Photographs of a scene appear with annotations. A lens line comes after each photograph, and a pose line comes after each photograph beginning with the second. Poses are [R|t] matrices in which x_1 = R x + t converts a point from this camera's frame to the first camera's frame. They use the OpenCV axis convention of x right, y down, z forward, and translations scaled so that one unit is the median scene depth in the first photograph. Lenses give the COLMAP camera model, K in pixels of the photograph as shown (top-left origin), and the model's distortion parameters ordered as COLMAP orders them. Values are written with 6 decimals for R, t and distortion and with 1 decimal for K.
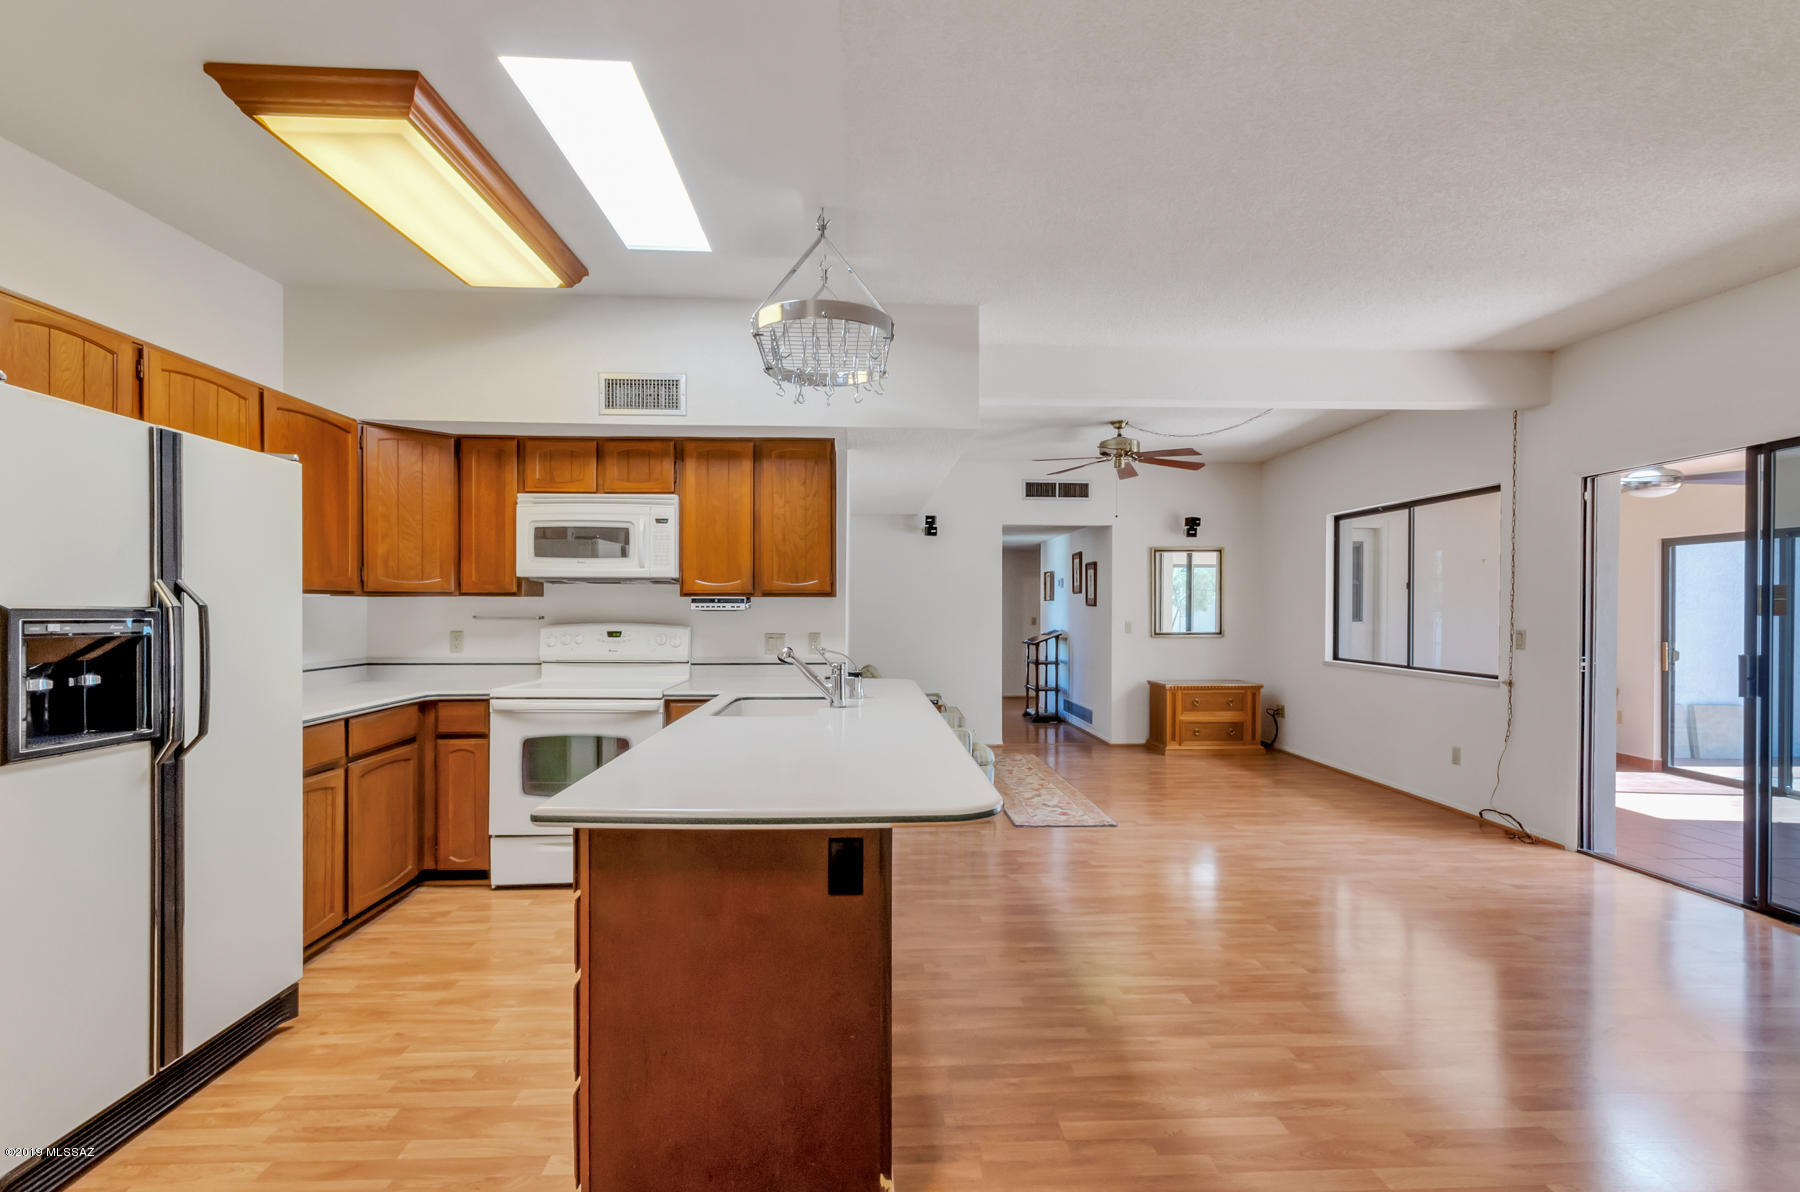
lens RADIAL K [[798.7, 0, 909.4], [0, 798.7, 609.9], [0, 0, 1]] dist [-0.000471, 0.000096]
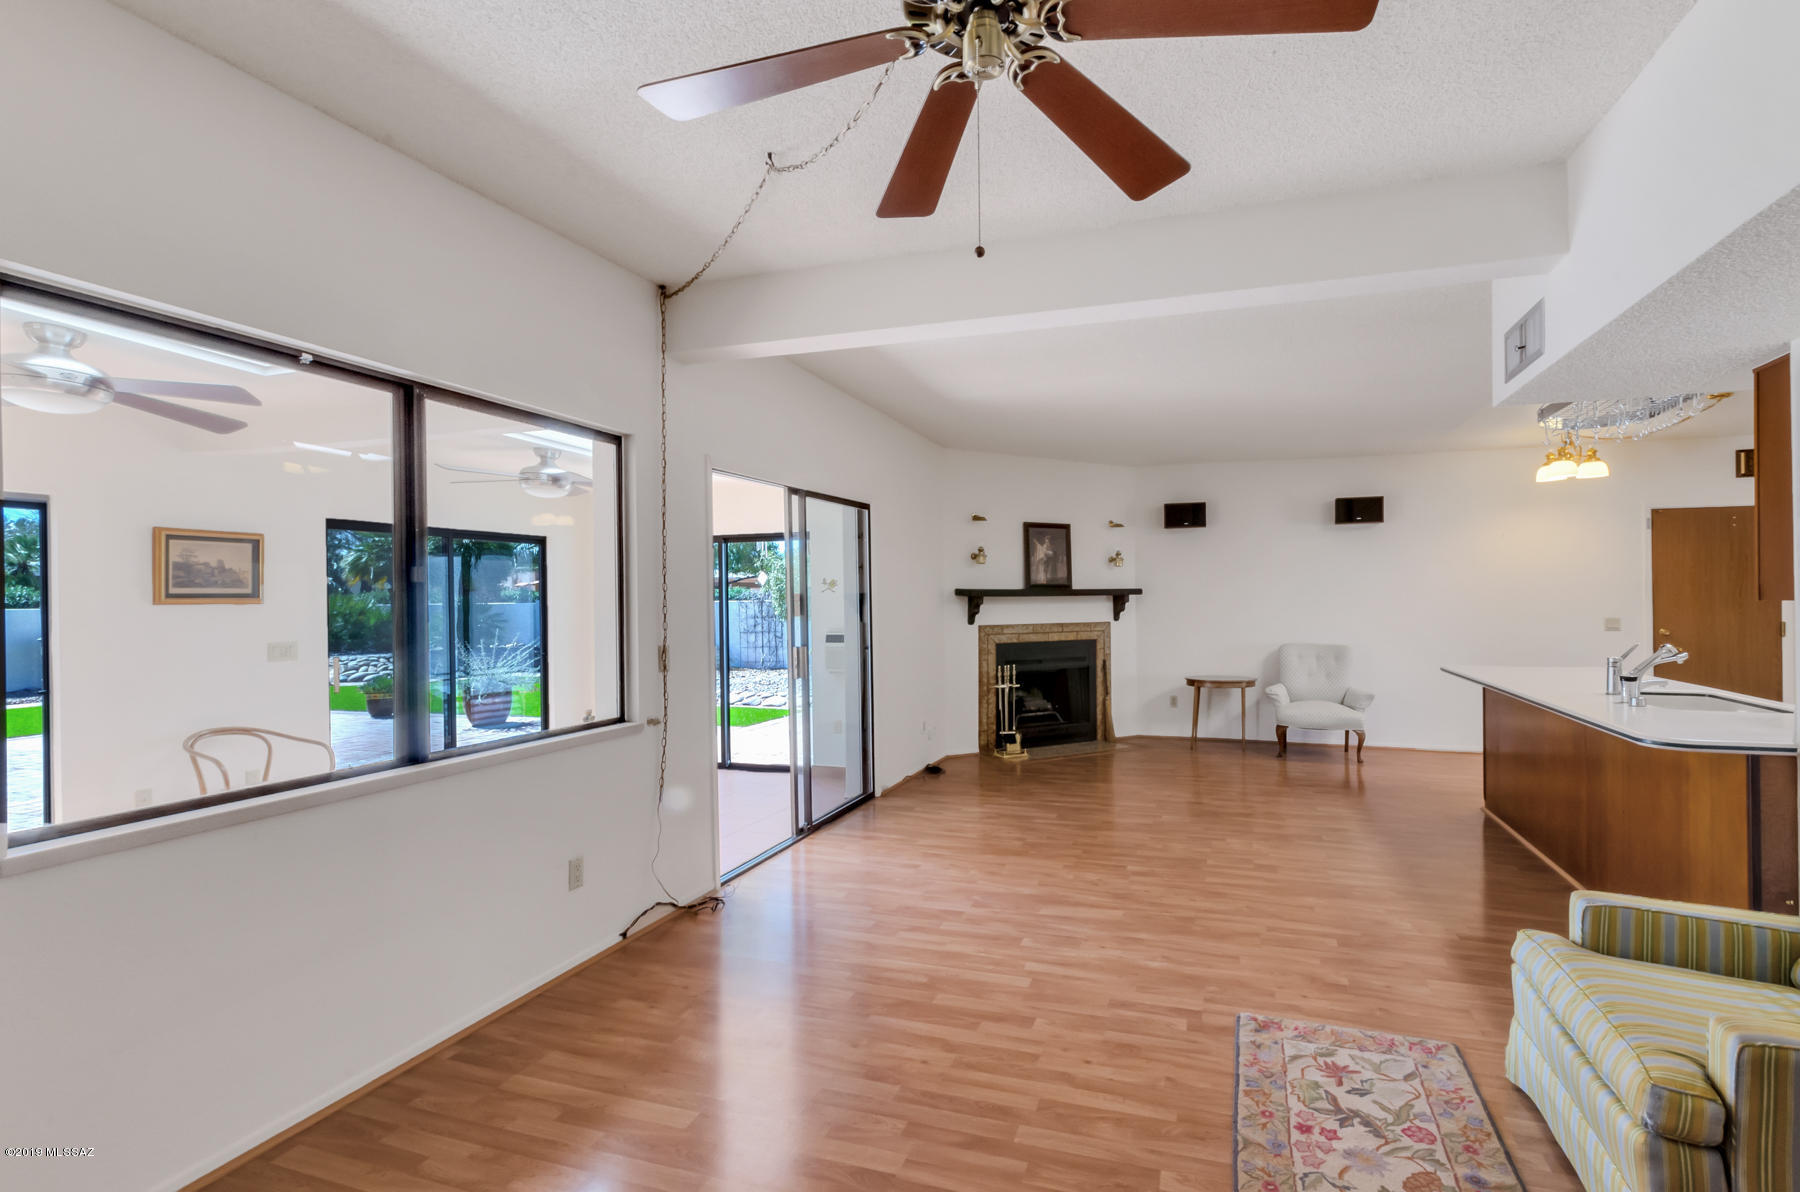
lens RADIAL K [[830.3, 0, 926.8], [0, 830.3, 595.5], [0, 0, 1]] dist [0.001109, 0.000500]
pose [[-0.921389, 0.005309, 0.388604, 0.281611], [0.006351, 0.999979, 0.001396, -0.024780], [-0.388589, 0.003754, -0.921404, 1.928837]]
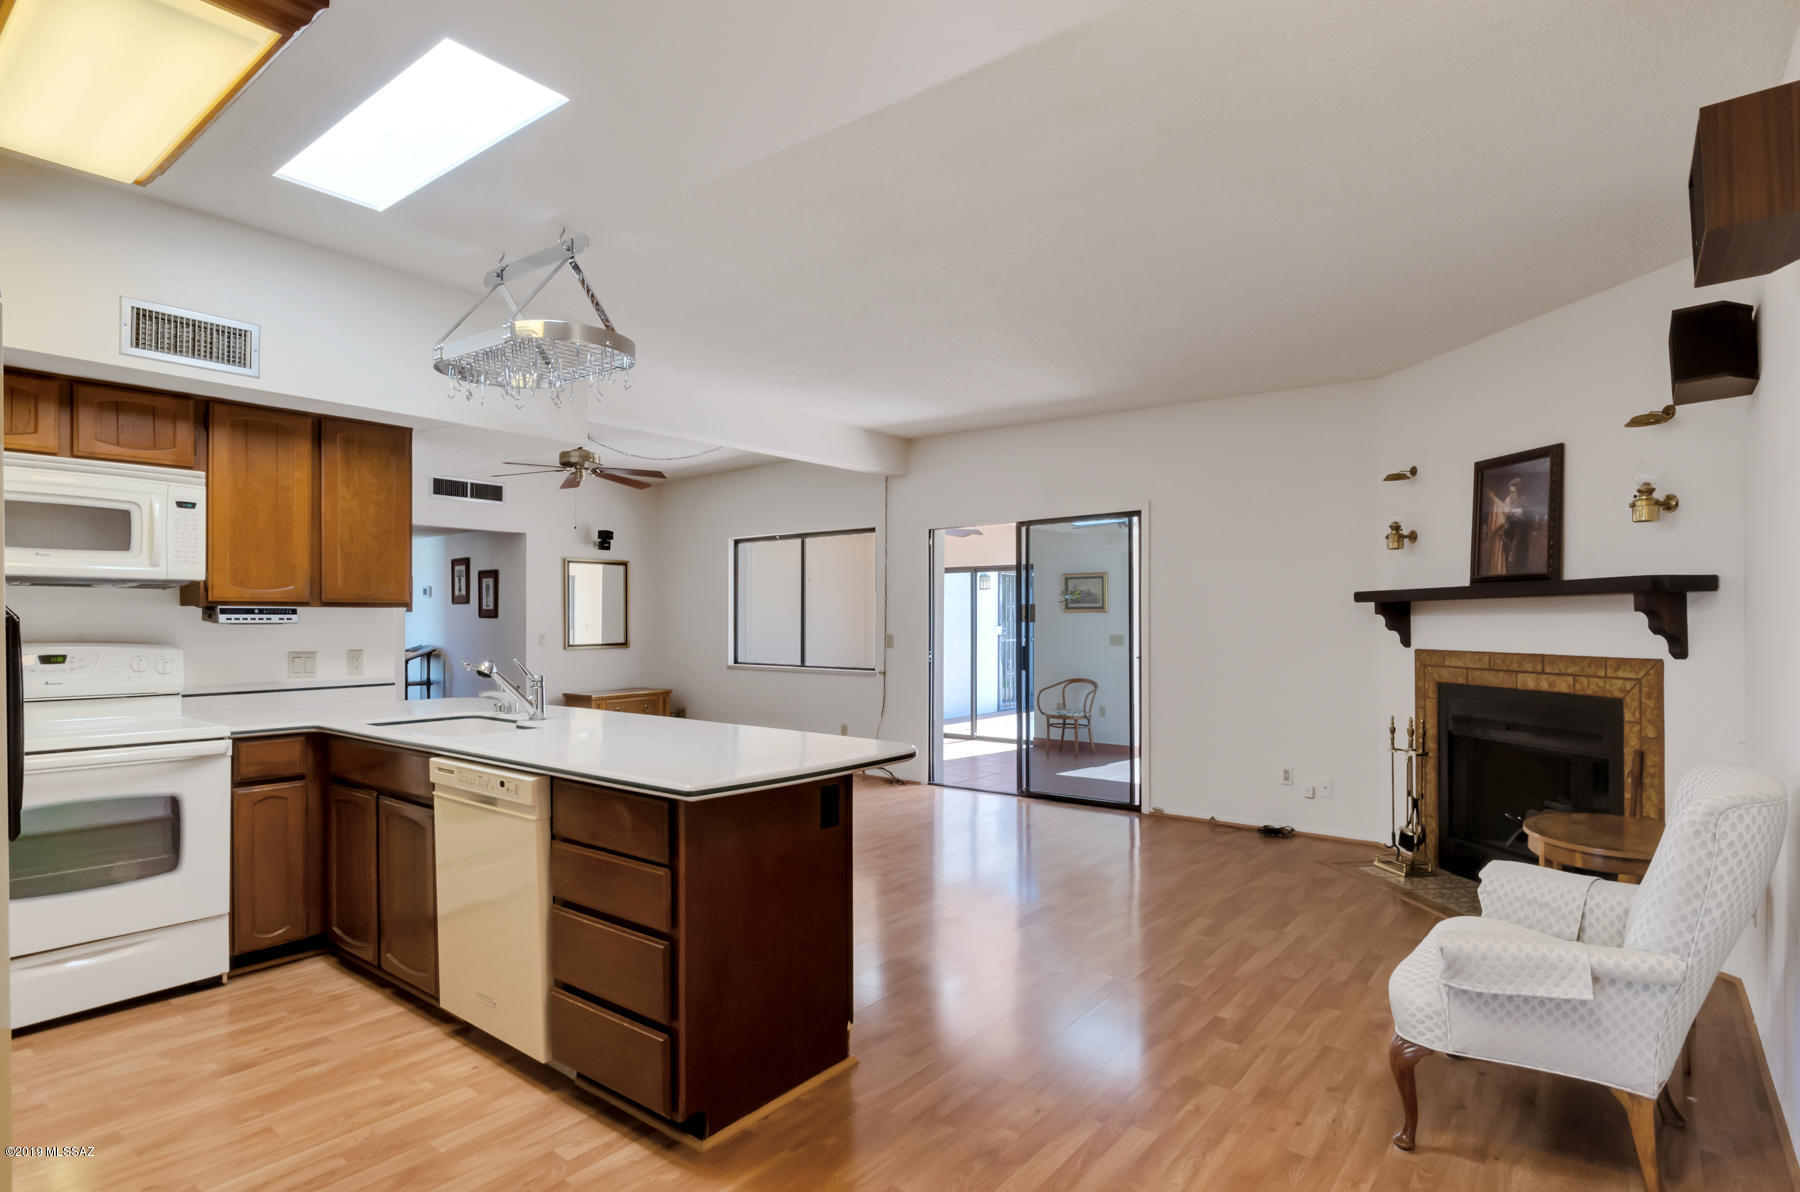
lens RADIAL K [[885.0, 0, 869.5], [0, 885.0, 618.1], [0, 0, 1]] dist [-0.000164, 0.000361]
pose [[0.684277, -0.002243, 0.729218, -0.465251], [0.005850, 0.999980, -0.002413, 0.000949], [-0.729198, 0.005918, 0.684277, -0.038611]]
